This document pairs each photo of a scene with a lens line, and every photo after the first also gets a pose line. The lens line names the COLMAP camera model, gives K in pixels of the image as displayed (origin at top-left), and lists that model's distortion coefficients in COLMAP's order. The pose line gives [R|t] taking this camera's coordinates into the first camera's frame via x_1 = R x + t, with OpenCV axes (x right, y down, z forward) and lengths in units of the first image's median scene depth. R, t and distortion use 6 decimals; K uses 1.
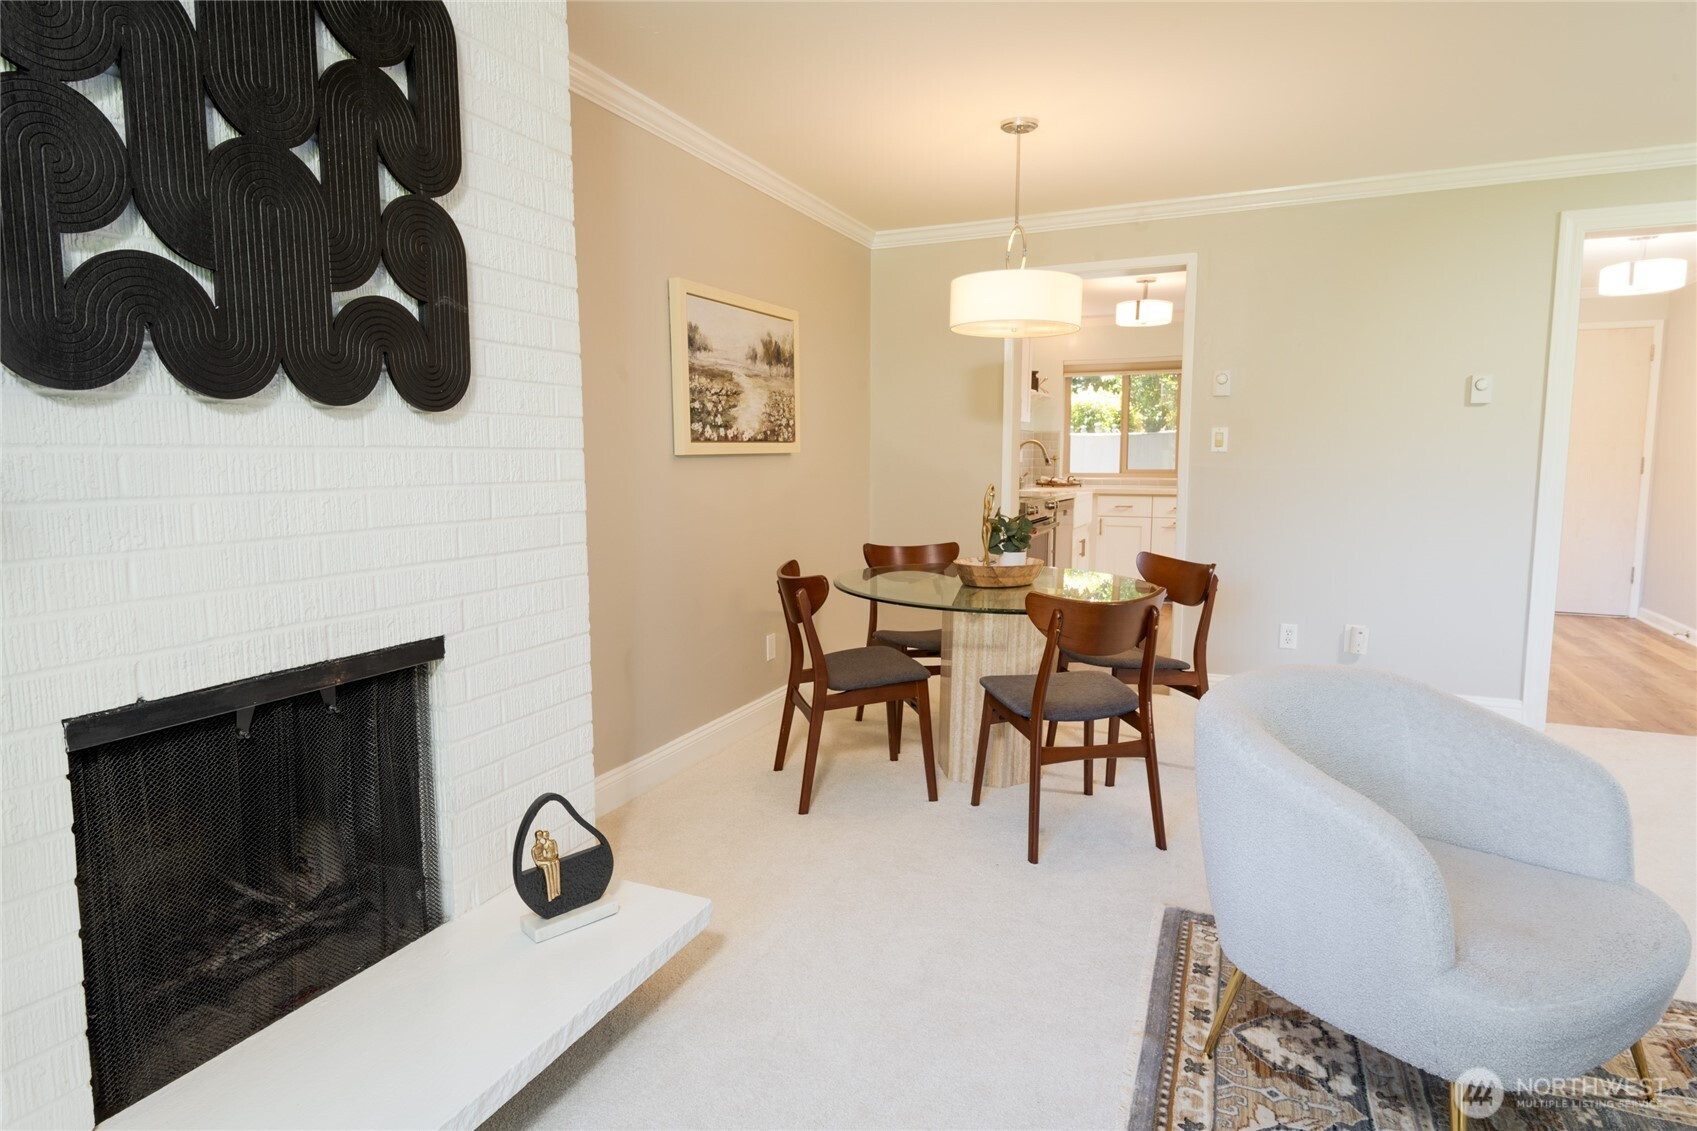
lens RADIAL K [[952.7, 0, 846.5], [0, 952.7, 568.4], [0, 0, 1]] dist [0.007773, 0.000928]
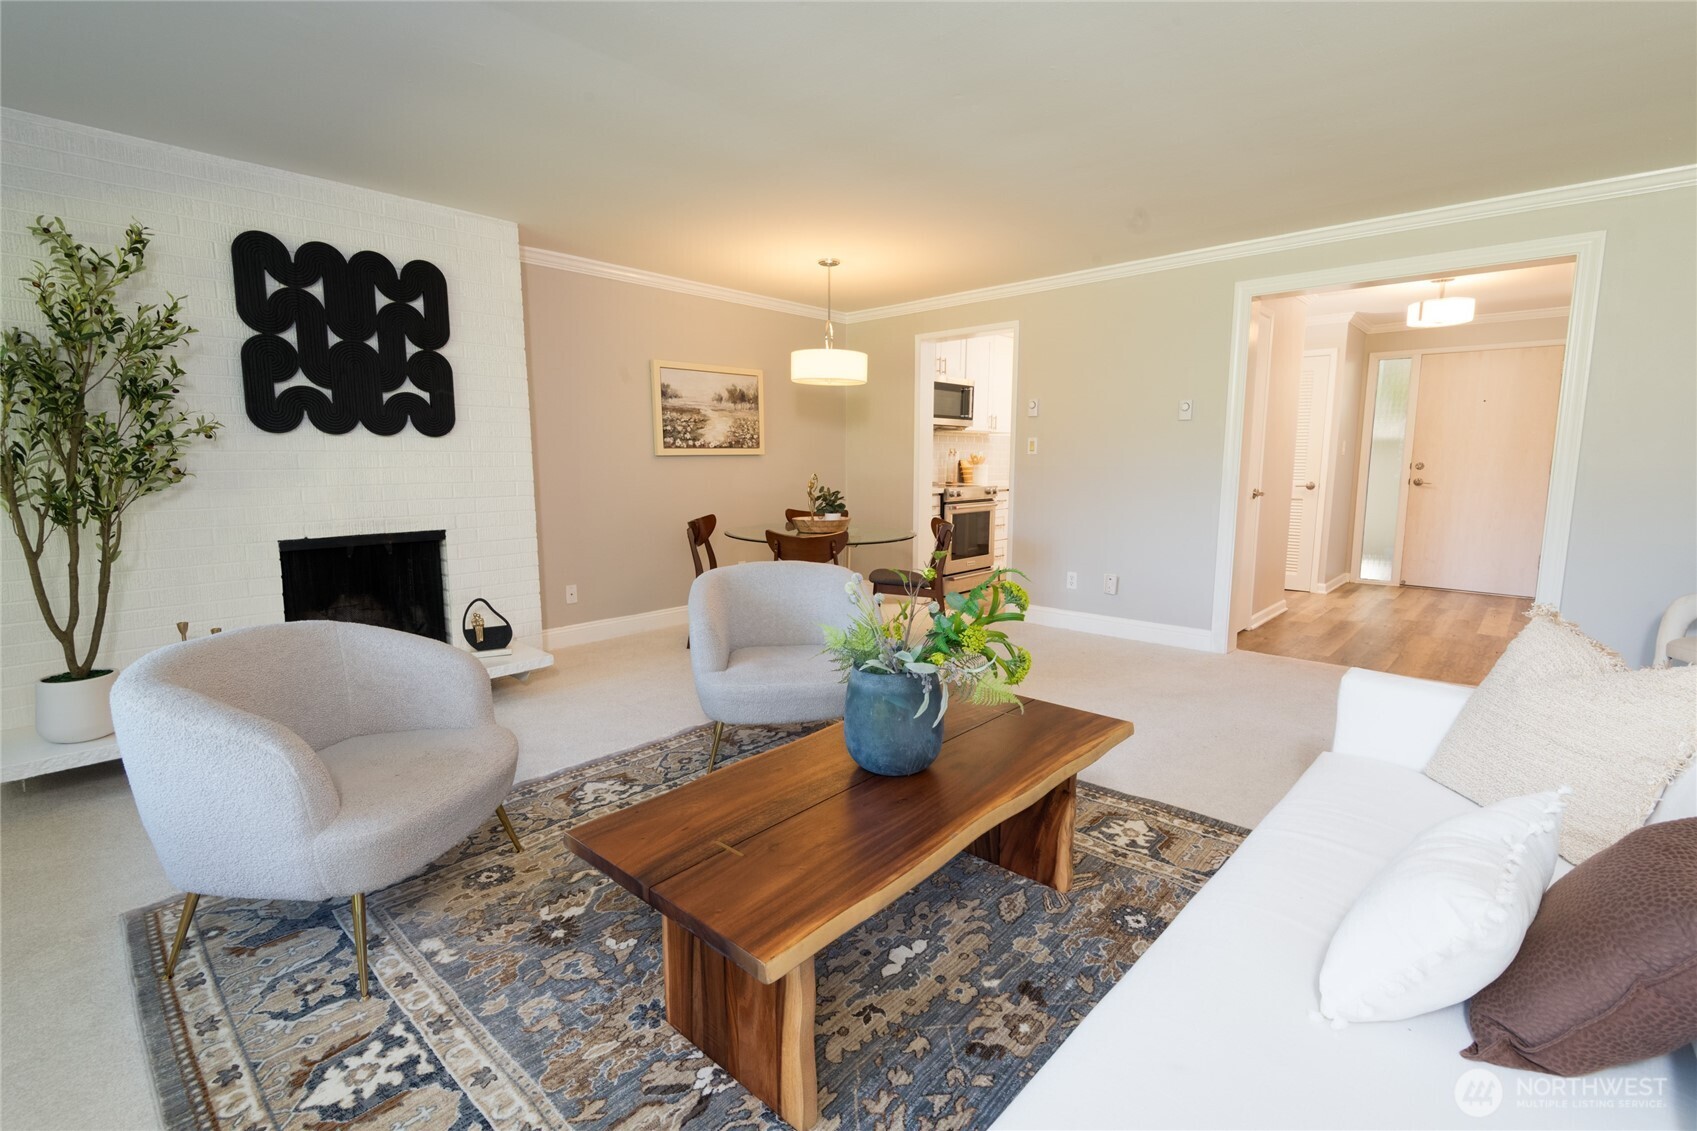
lens RADIAL K [[773.3, 0, 847.5], [0, 773.3, 559.2], [0, 0, 1]] dist [0.011273, -0.000100]
pose [[0.945092, 0.044226, -0.323799, 0.659782], [-0.040542, 0.999014, 0.018118, 0.038857], [0.324281, -0.003996, 0.945952, -0.291129]]
